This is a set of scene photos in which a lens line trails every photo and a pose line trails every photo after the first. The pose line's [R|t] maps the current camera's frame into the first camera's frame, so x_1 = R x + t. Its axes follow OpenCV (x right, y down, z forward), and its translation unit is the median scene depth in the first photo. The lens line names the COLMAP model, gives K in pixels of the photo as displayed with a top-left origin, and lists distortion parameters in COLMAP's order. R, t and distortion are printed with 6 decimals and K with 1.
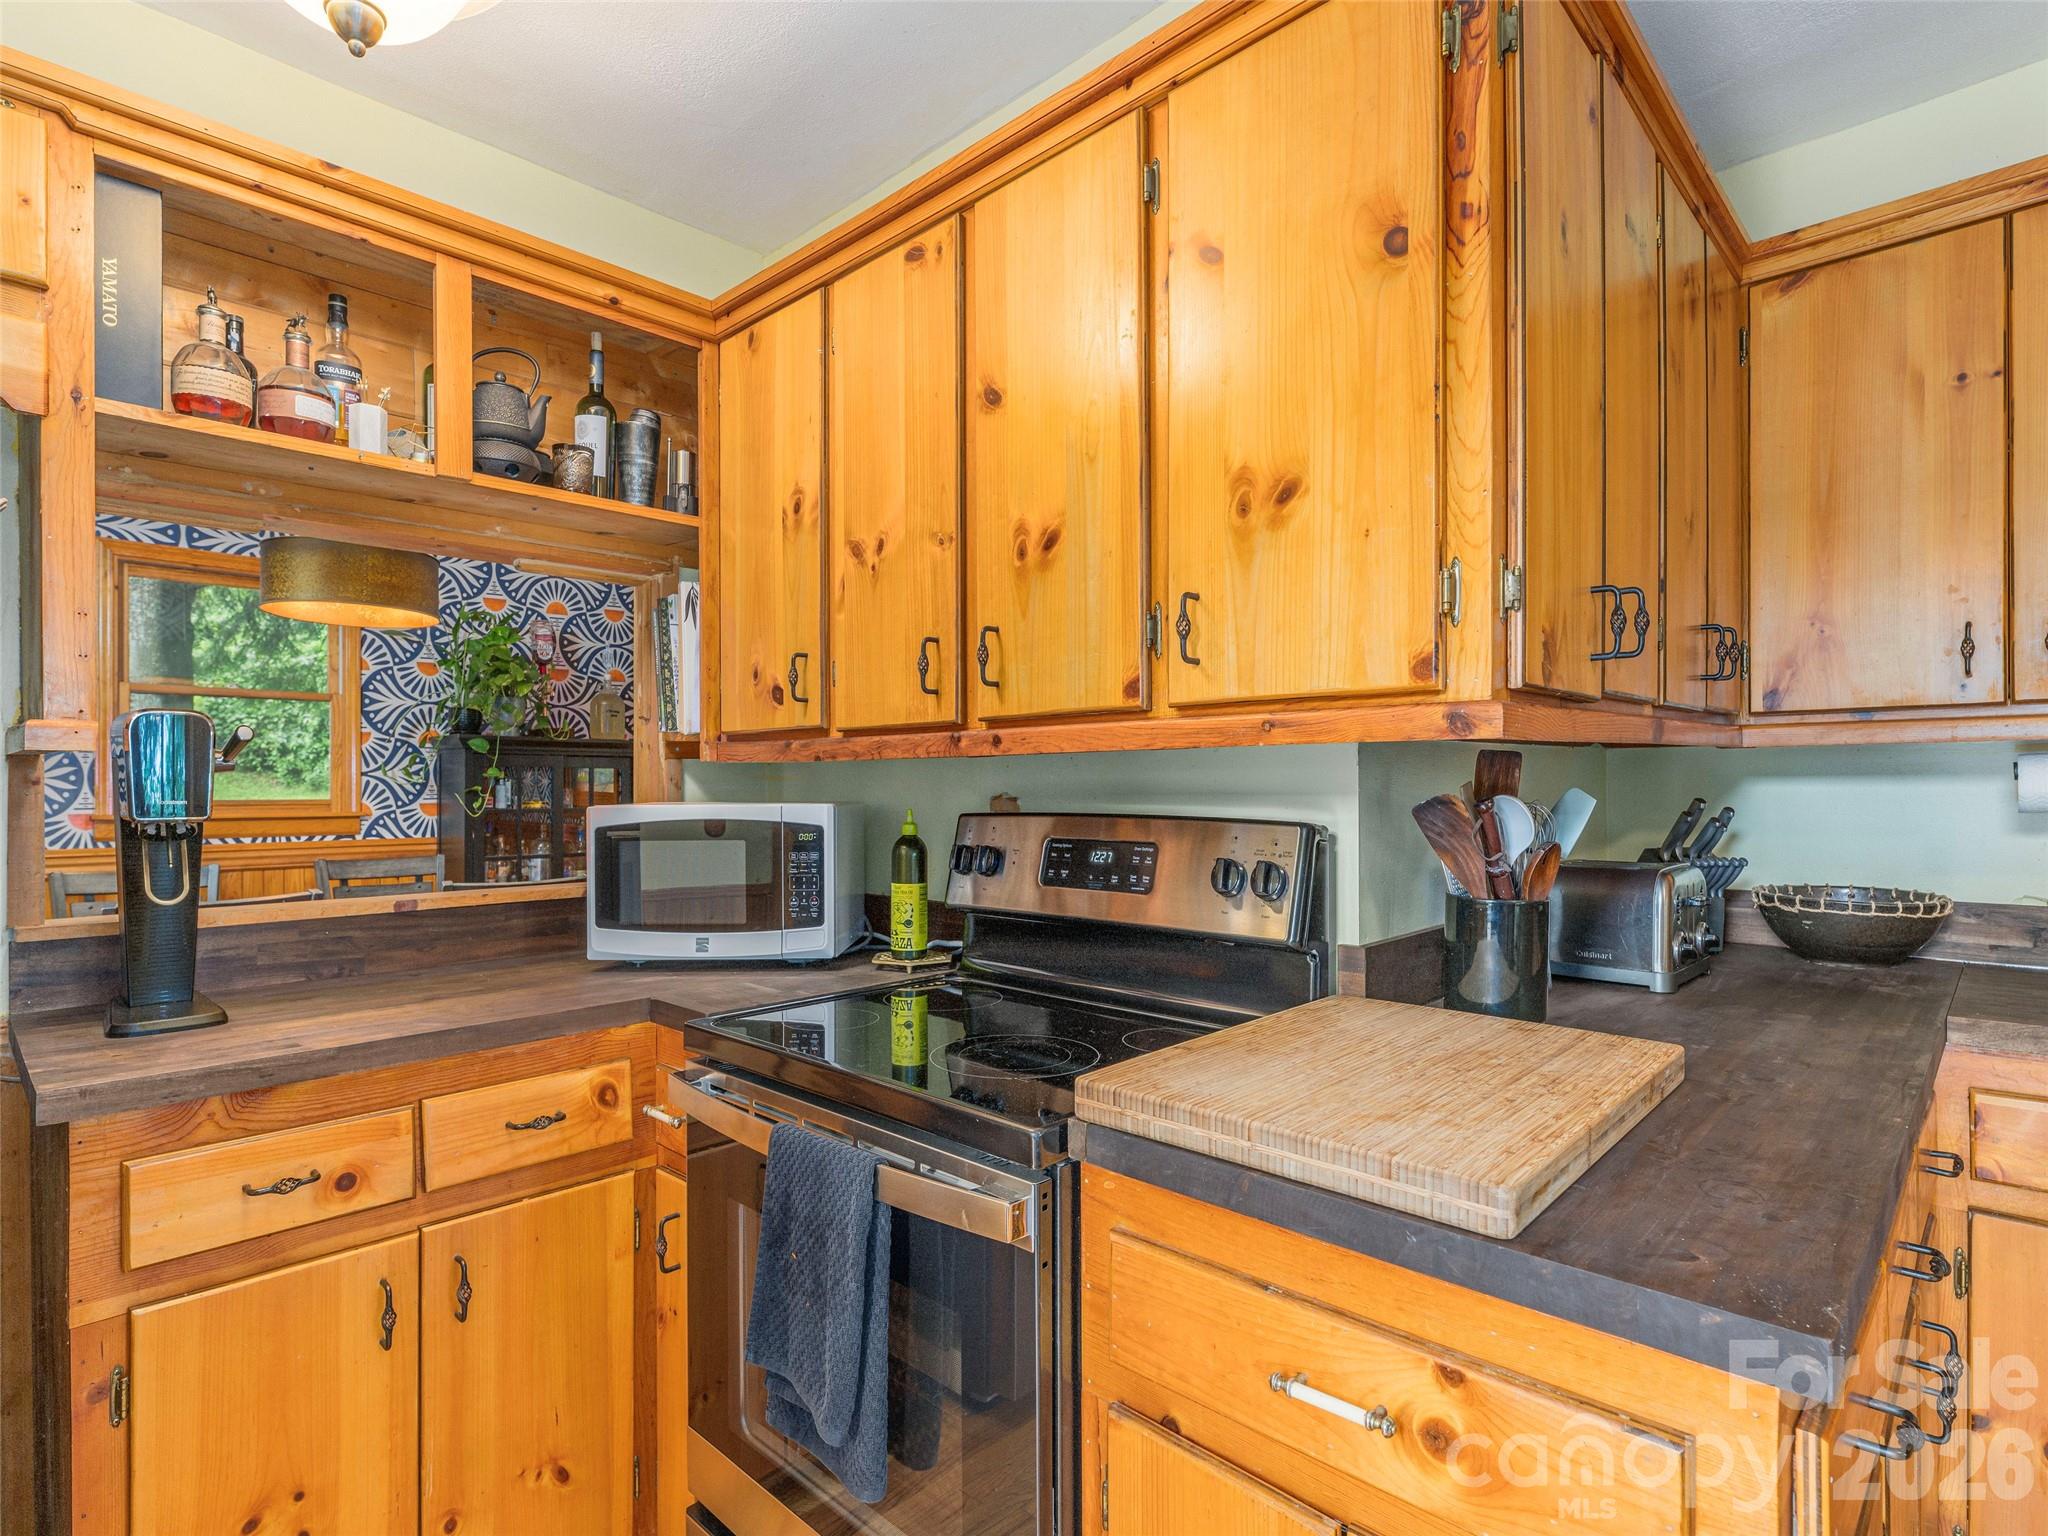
lens RADIAL K [[1053.2, 0, 1027.2], [0, 1053.2, 786.7], [0, 0, 1]] dist [-0.005529, 0.000344]
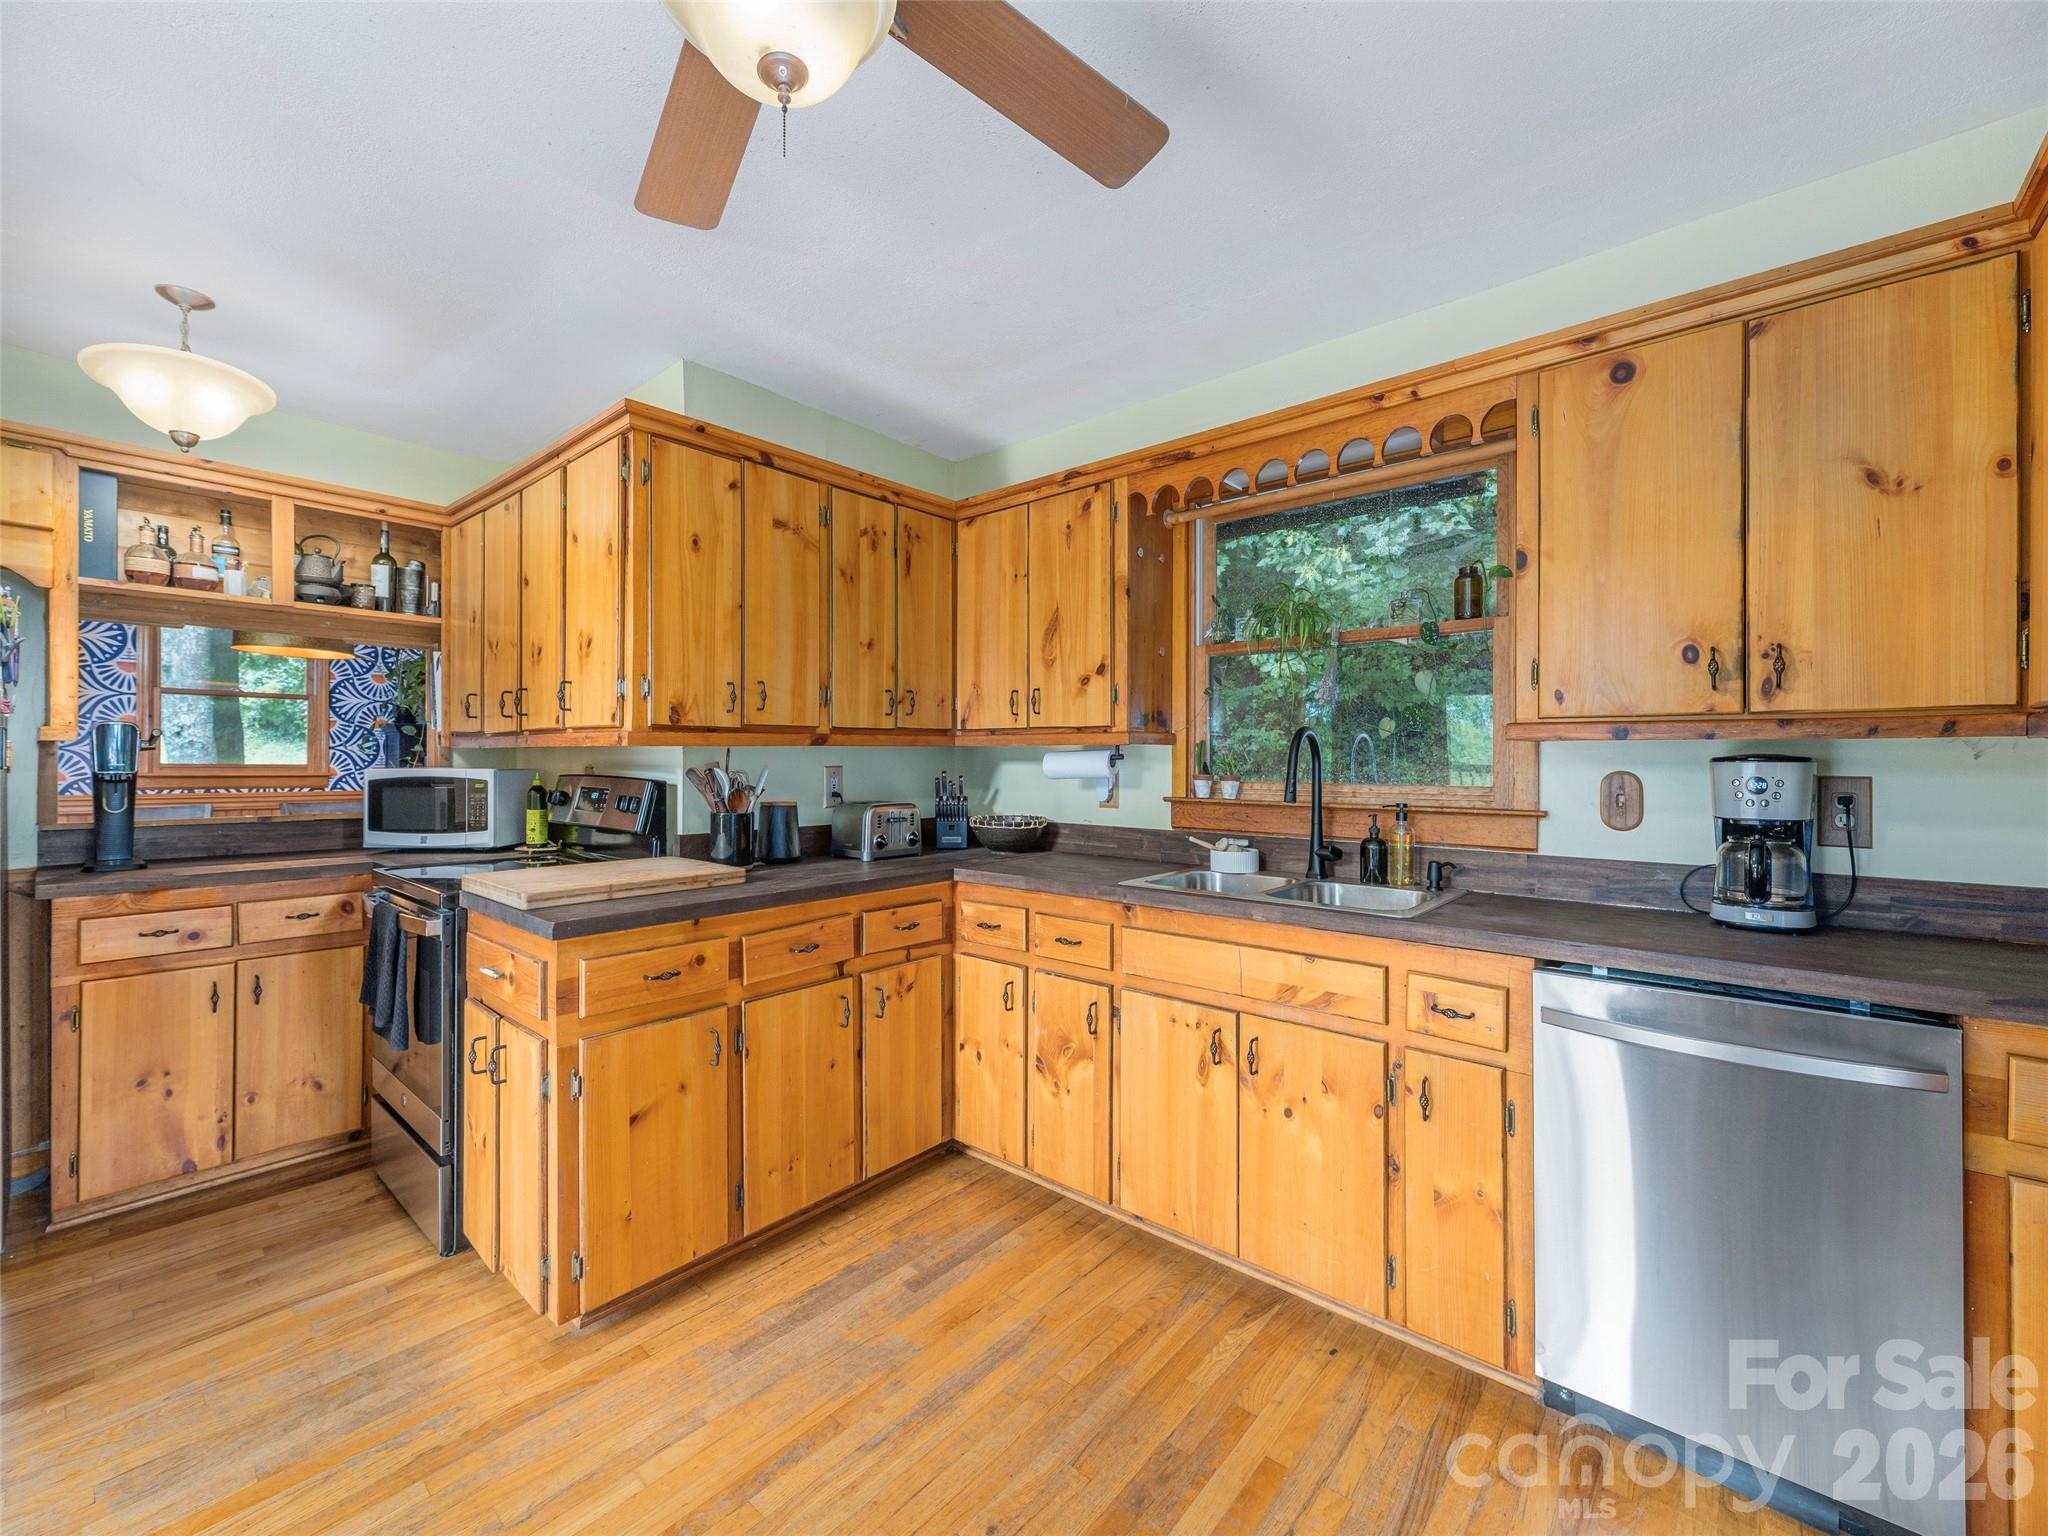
lens RADIAL K [[837.0, 0, 1031.6], [0, 837.0, 763.3], [0, 0, 1]] dist [0.001637, 0.000161]
pose [[0.998405, 0.010919, 0.055385, 0.801202], [-0.011116, 0.999933, 0.003245, -0.012717], [-0.055346, -0.003856, 0.998460, -0.684796]]
